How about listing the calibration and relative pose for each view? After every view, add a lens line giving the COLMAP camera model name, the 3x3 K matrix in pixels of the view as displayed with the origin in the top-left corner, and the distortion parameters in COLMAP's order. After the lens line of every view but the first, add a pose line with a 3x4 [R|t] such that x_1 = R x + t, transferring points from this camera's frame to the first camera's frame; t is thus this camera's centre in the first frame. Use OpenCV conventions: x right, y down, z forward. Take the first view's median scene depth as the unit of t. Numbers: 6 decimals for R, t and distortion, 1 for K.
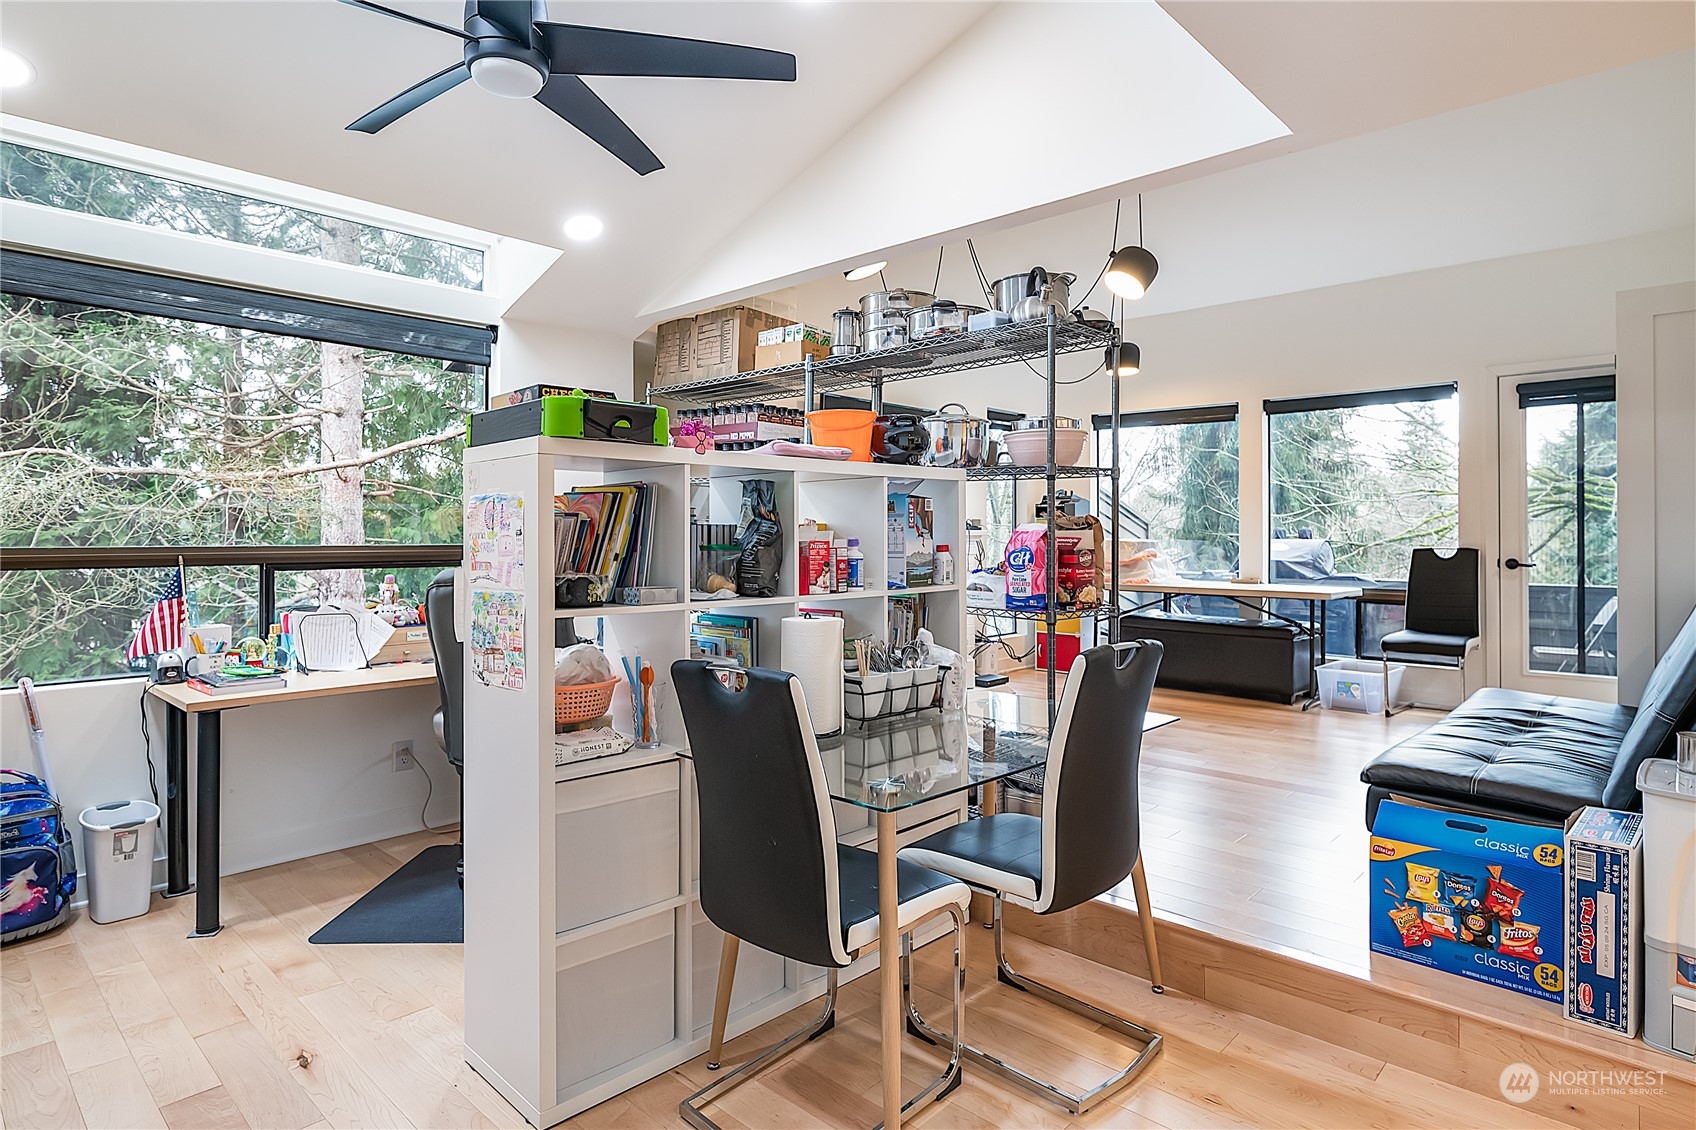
lens RADIAL K [[913.3, 0, 855.2], [0, 913.3, 527.1], [0, 0, 1]] dist [0.000813, -0.005073]
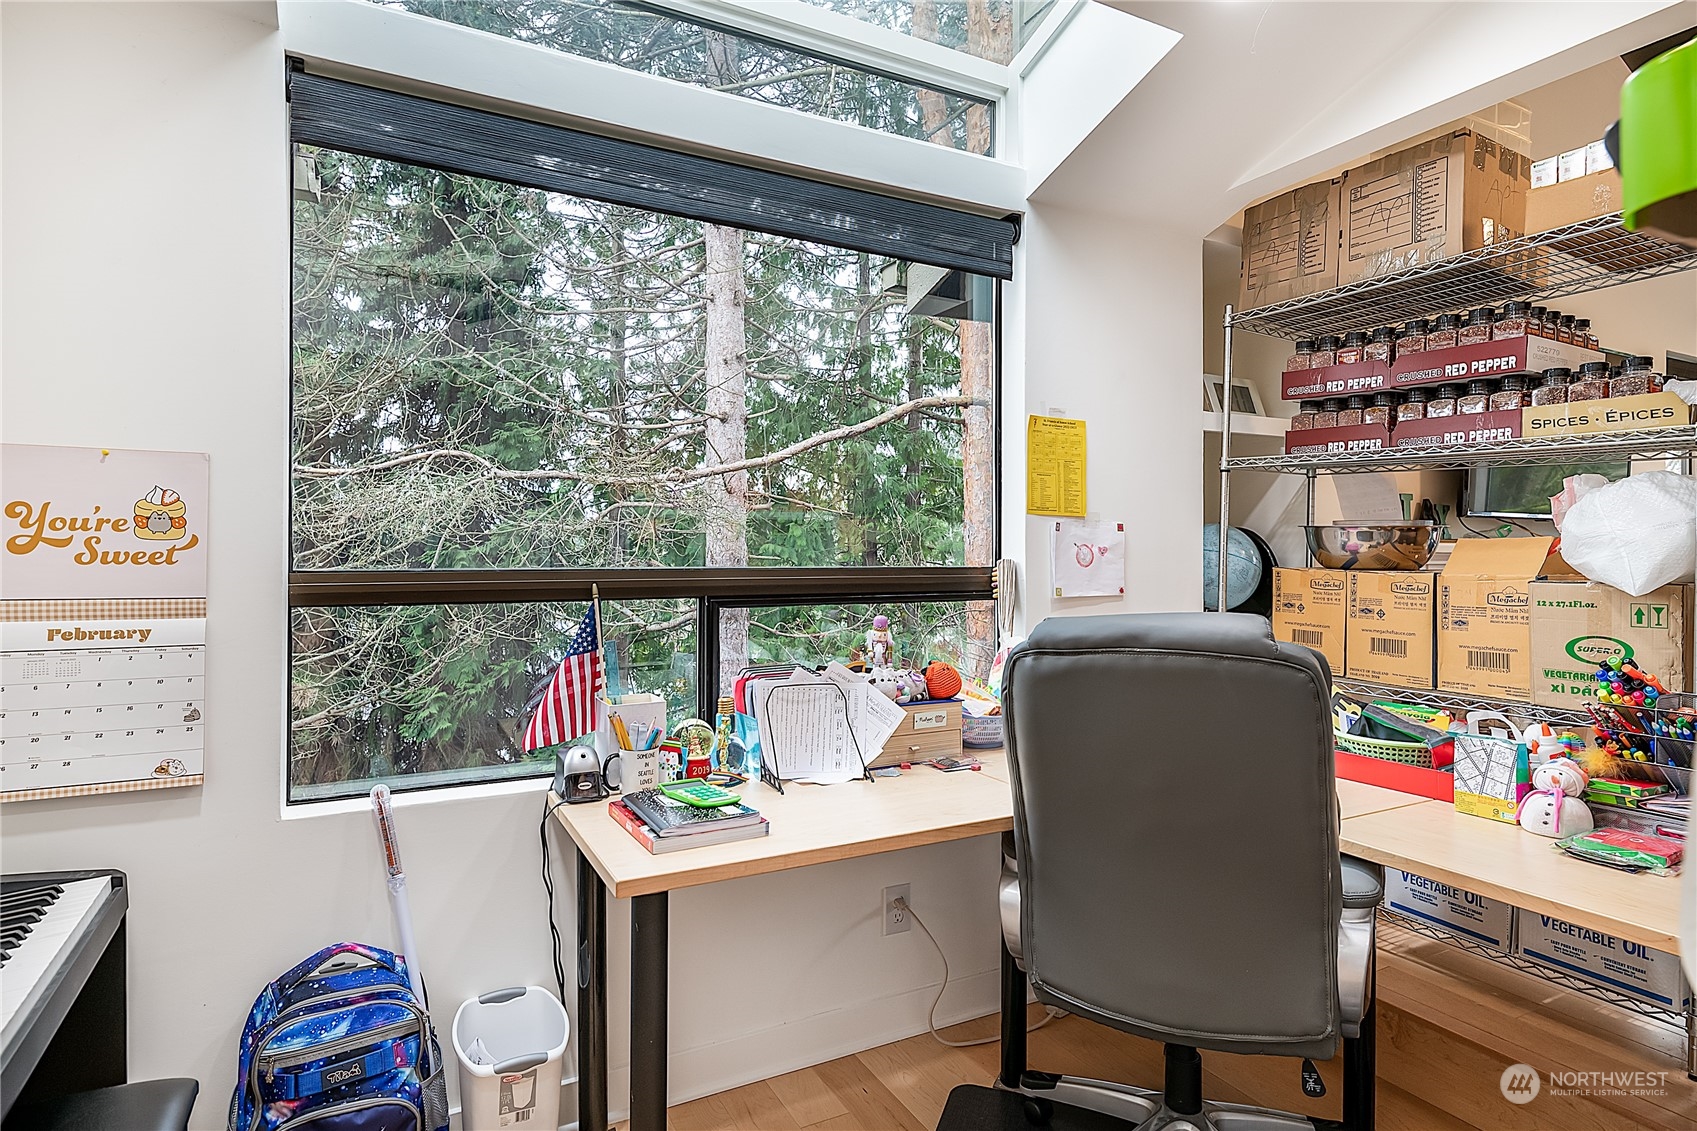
lens RADIAL K [[913.8, 0, 852.1], [0, 913.8, 554.5], [0, 0, 1]] dist [0.000813, -0.005073]
pose [[0.943234, 0.004964, -0.332090, -0.370027], [-0.001745, 0.999949, 0.009989, 0.005522], [0.332123, -0.008843, 0.943195, 0.474860]]
